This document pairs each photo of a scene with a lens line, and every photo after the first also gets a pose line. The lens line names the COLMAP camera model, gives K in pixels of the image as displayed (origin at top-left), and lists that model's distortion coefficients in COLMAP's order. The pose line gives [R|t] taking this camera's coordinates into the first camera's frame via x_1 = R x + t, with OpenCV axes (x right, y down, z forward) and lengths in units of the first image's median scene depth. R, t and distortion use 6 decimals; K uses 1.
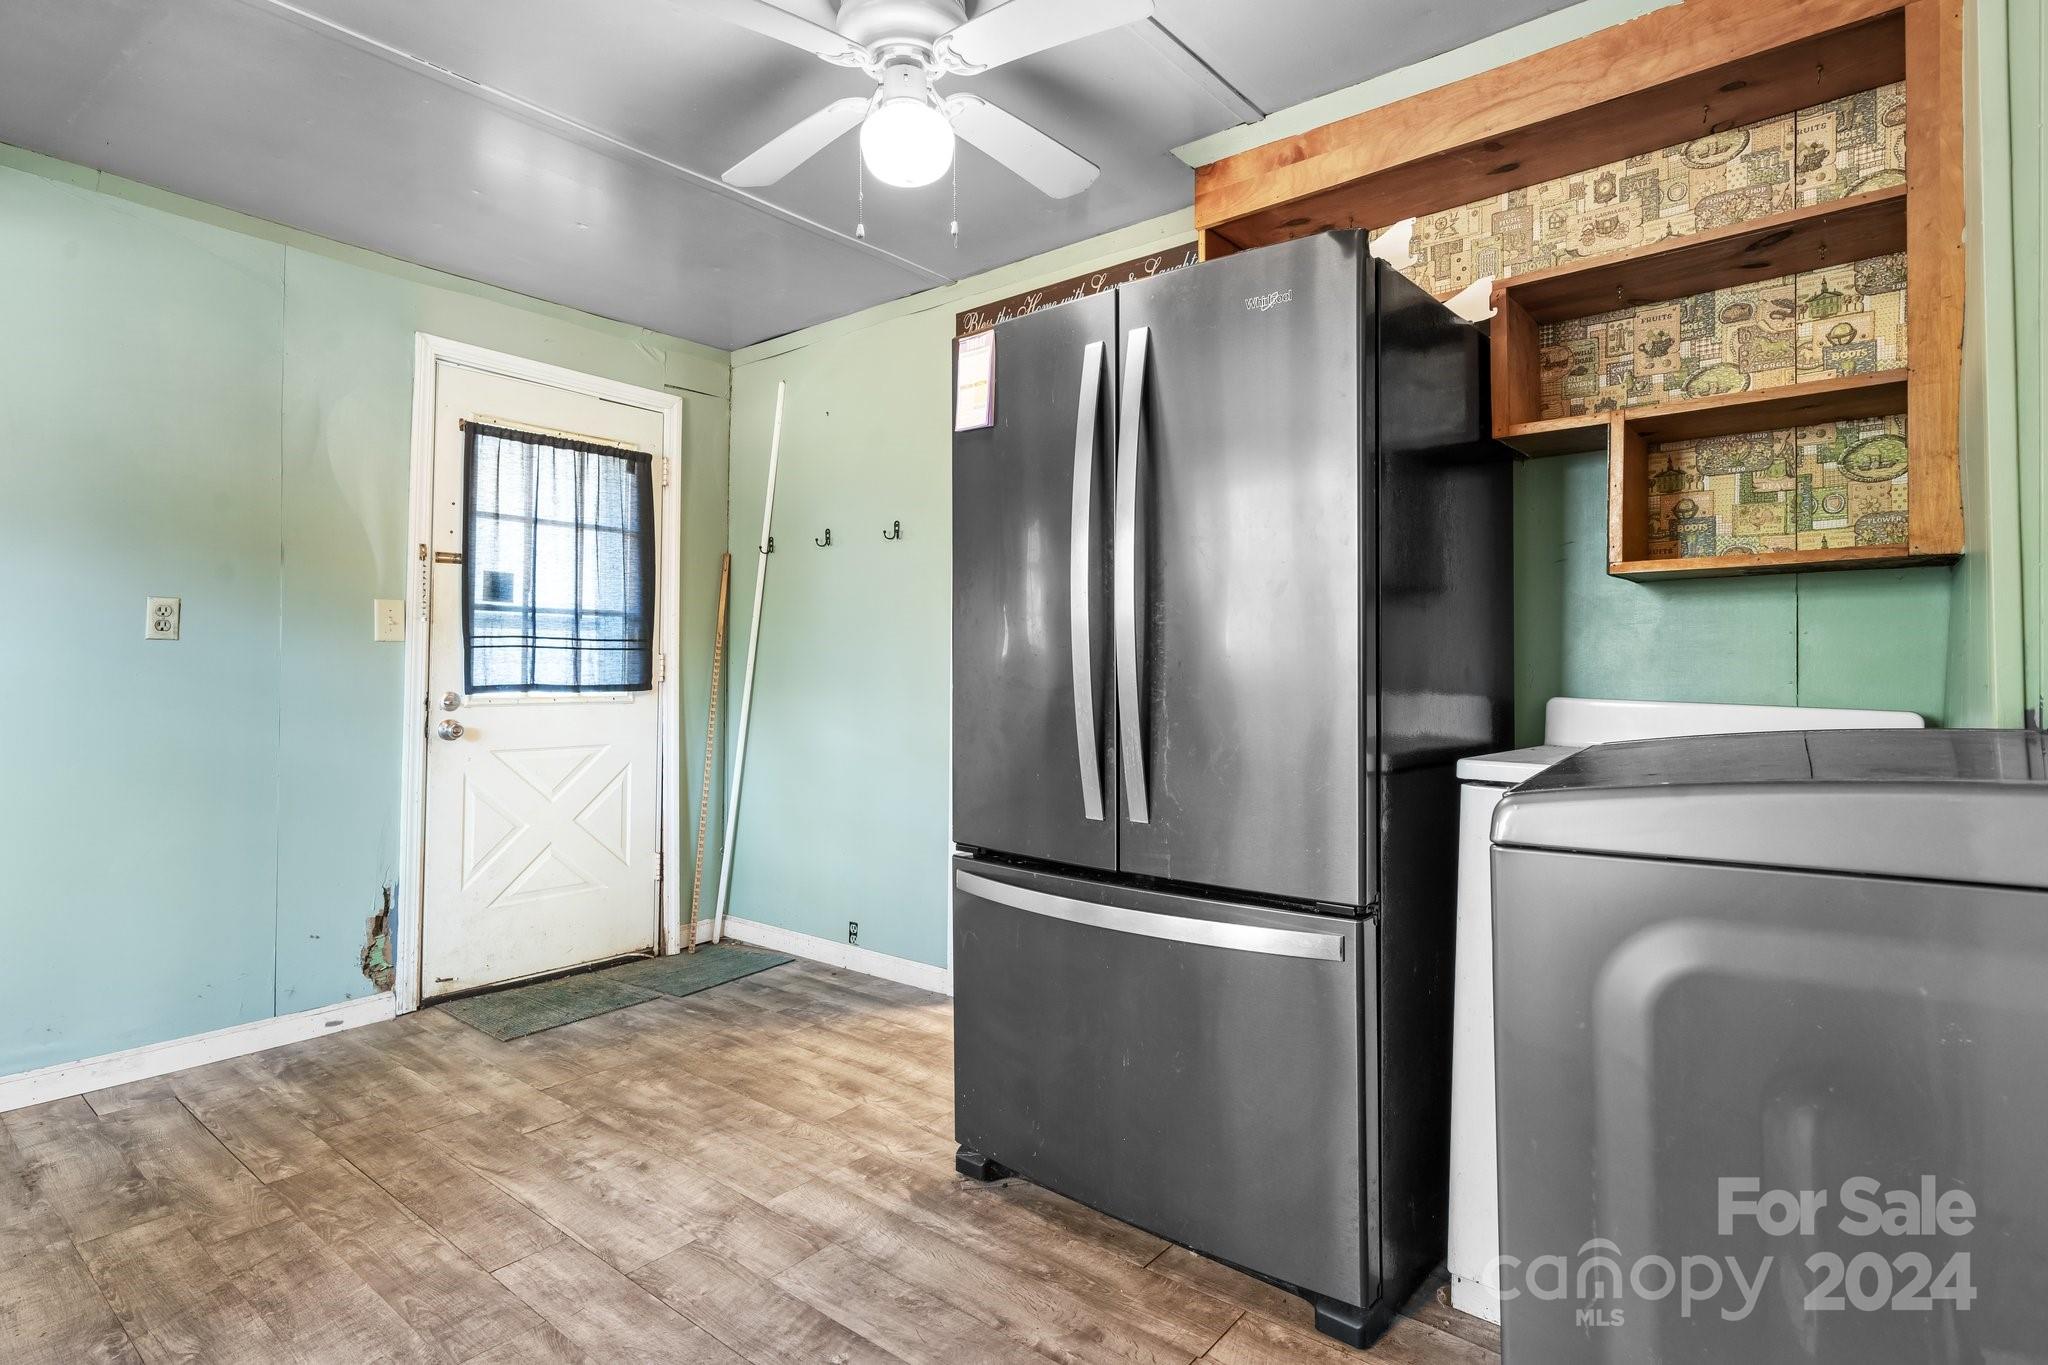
lens RADIAL K [[1056.6, 0, 1039.0], [0, 1056.6, 662.7], [0, 0, 1]] dist [0.003387, -0.000681]
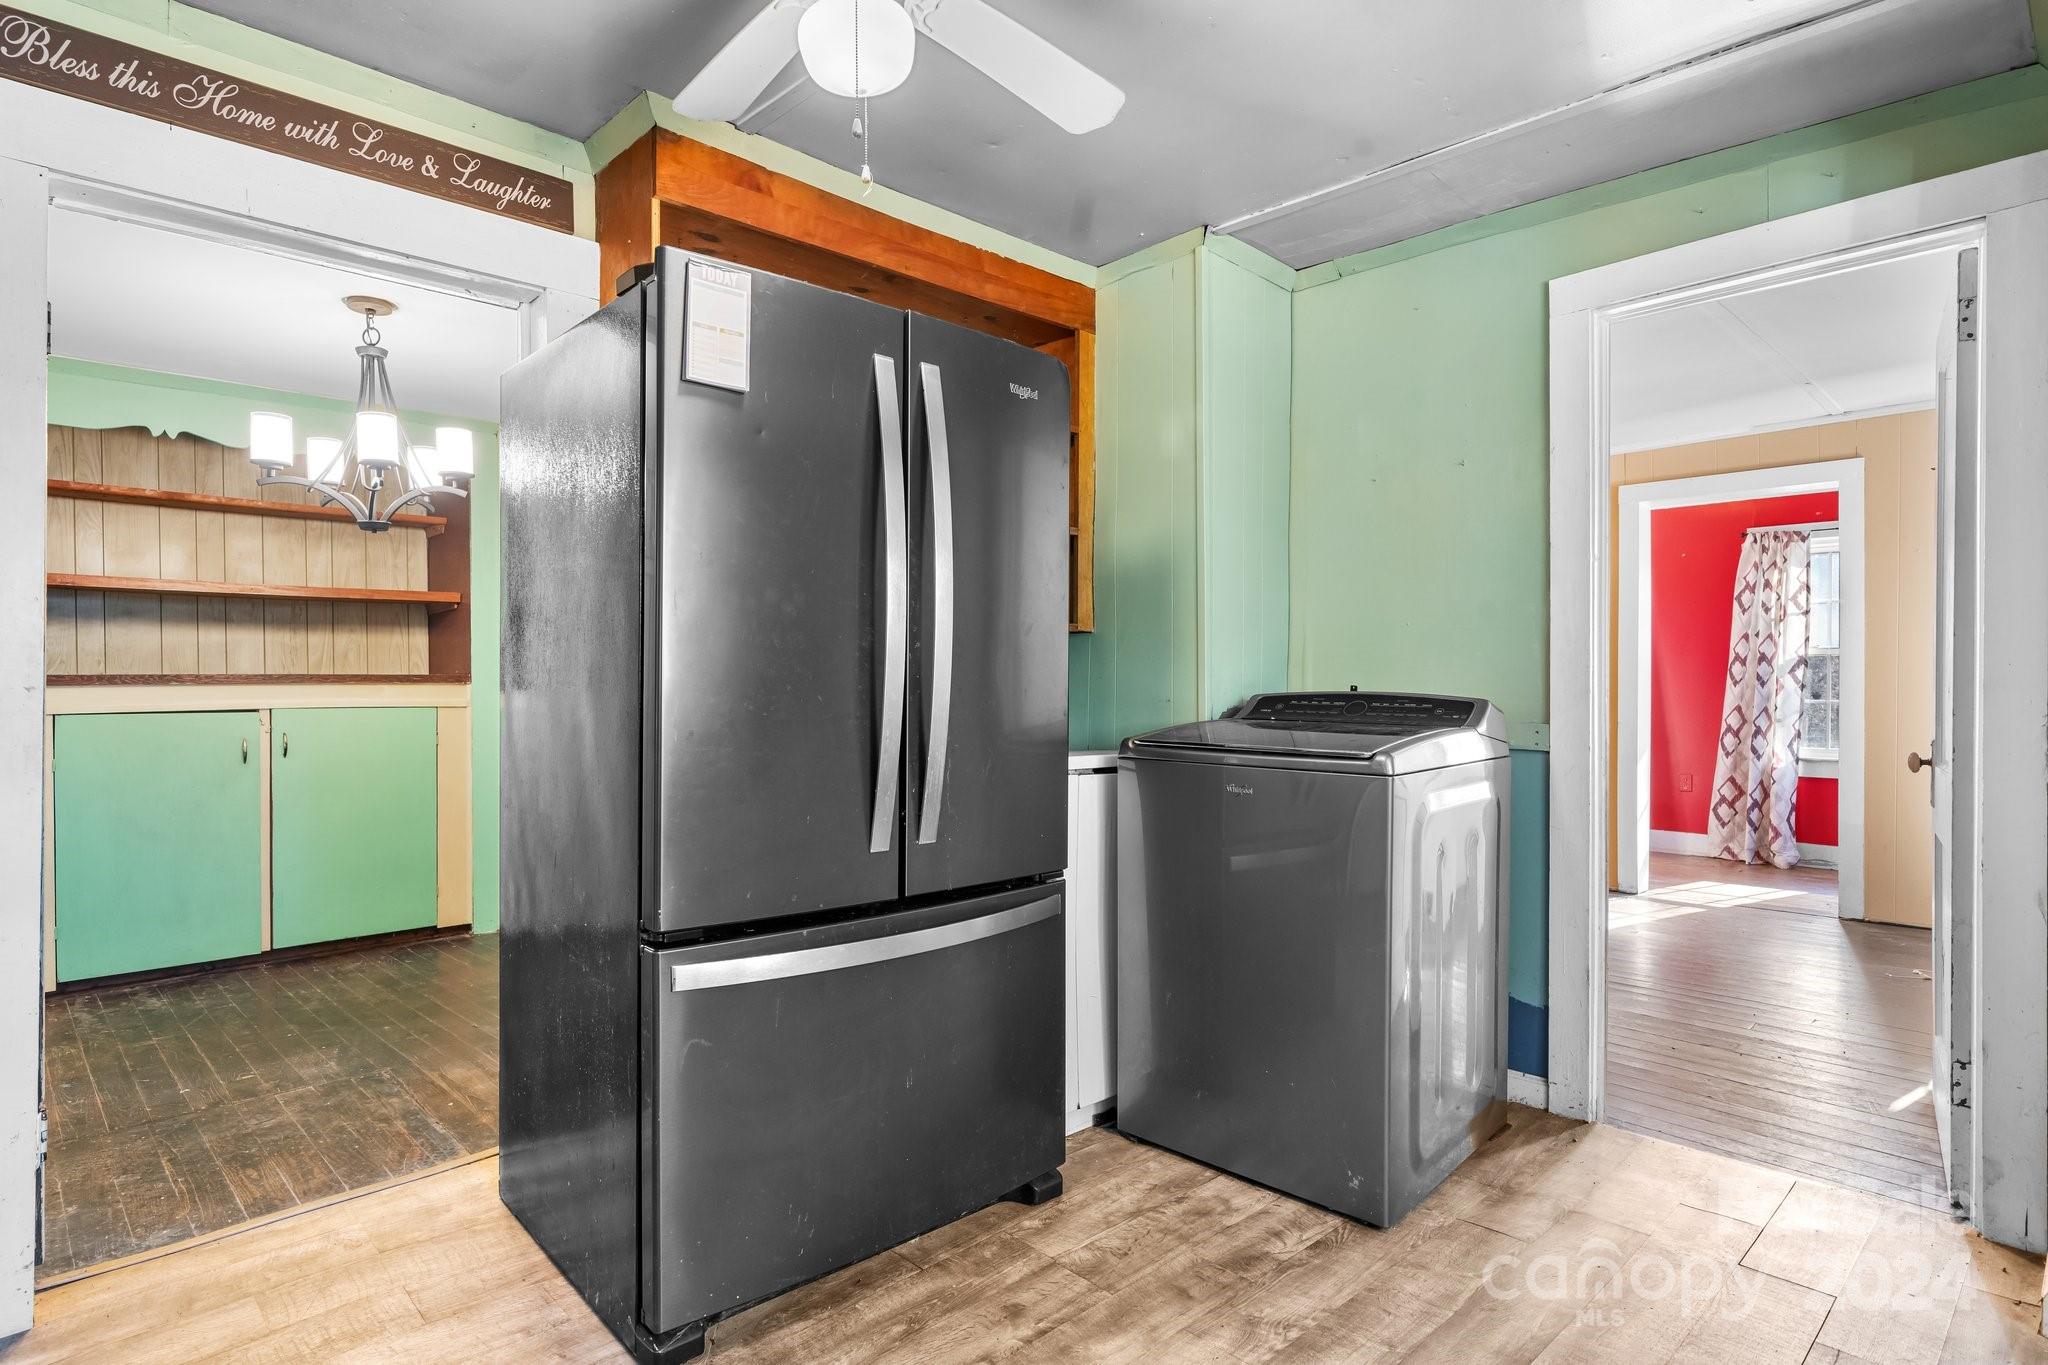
lens RADIAL K [[1063.0, 0, 1039.3], [0, 1063.0, 693.5], [0, 0, 1]] dist [-0.005057, 0.001693]
pose [[0.119856, -0.005417, 0.992776, -0.945783], [-0.000055, 0.999985, 0.005463, 0.000185], [-0.992791, -0.000709, 0.119854, 0.783882]]
